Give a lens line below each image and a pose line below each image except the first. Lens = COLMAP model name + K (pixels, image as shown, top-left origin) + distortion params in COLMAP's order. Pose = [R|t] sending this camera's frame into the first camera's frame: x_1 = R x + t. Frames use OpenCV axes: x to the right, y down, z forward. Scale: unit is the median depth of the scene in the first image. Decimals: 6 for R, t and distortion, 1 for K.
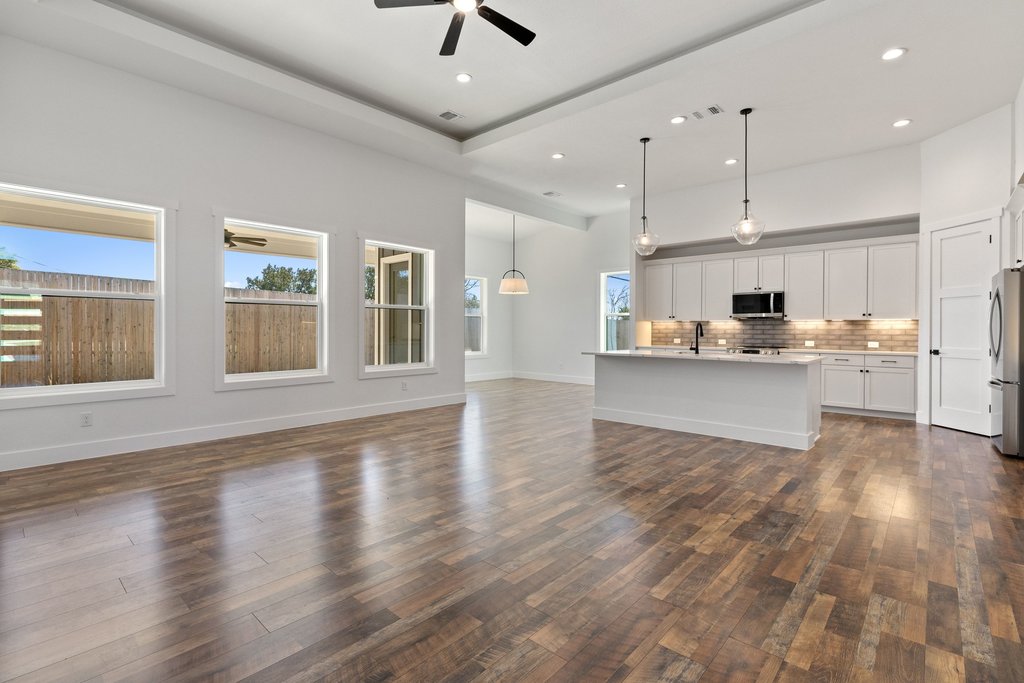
lens RADIAL K [[477.5, 0, 508.1], [0, 477.5, 337.1], [0, 0, 1]] dist [-0.009069, 0.001845]
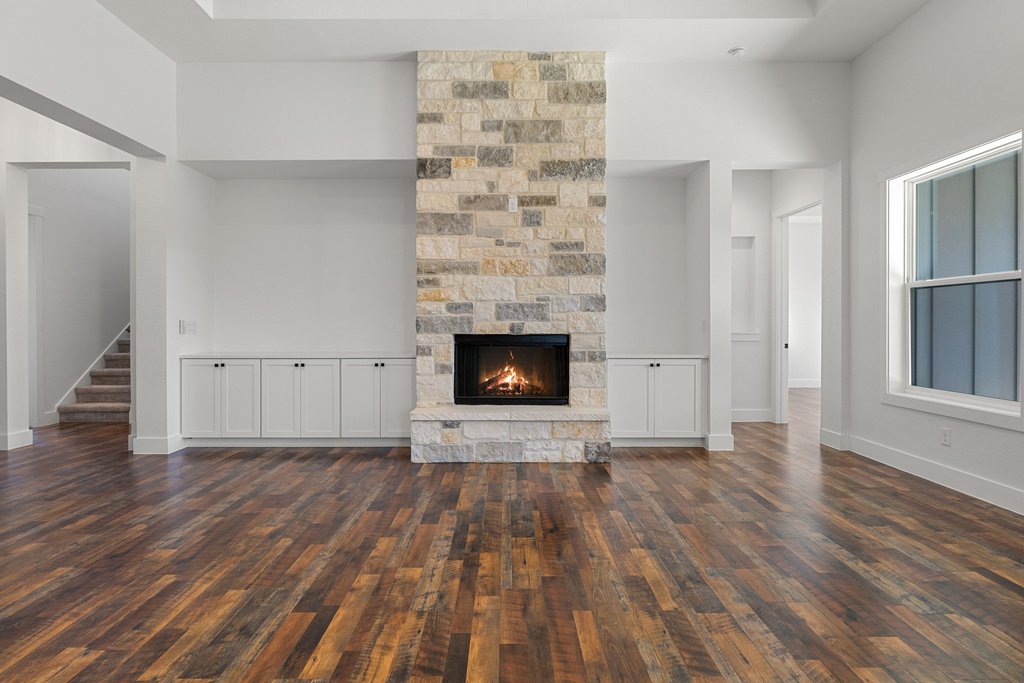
lens RADIAL K [[547.0, 0, 508.9], [0, 547.0, 325.6], [0, 0, 1]] dist [-0.007430, 0.001441]
pose [[-0.741013, 0.000048, -0.671490, 0.196158], [-0.013041, 0.999810, 0.014462, -0.012992], [0.671364, 0.019473, -0.740872, 0.825191]]
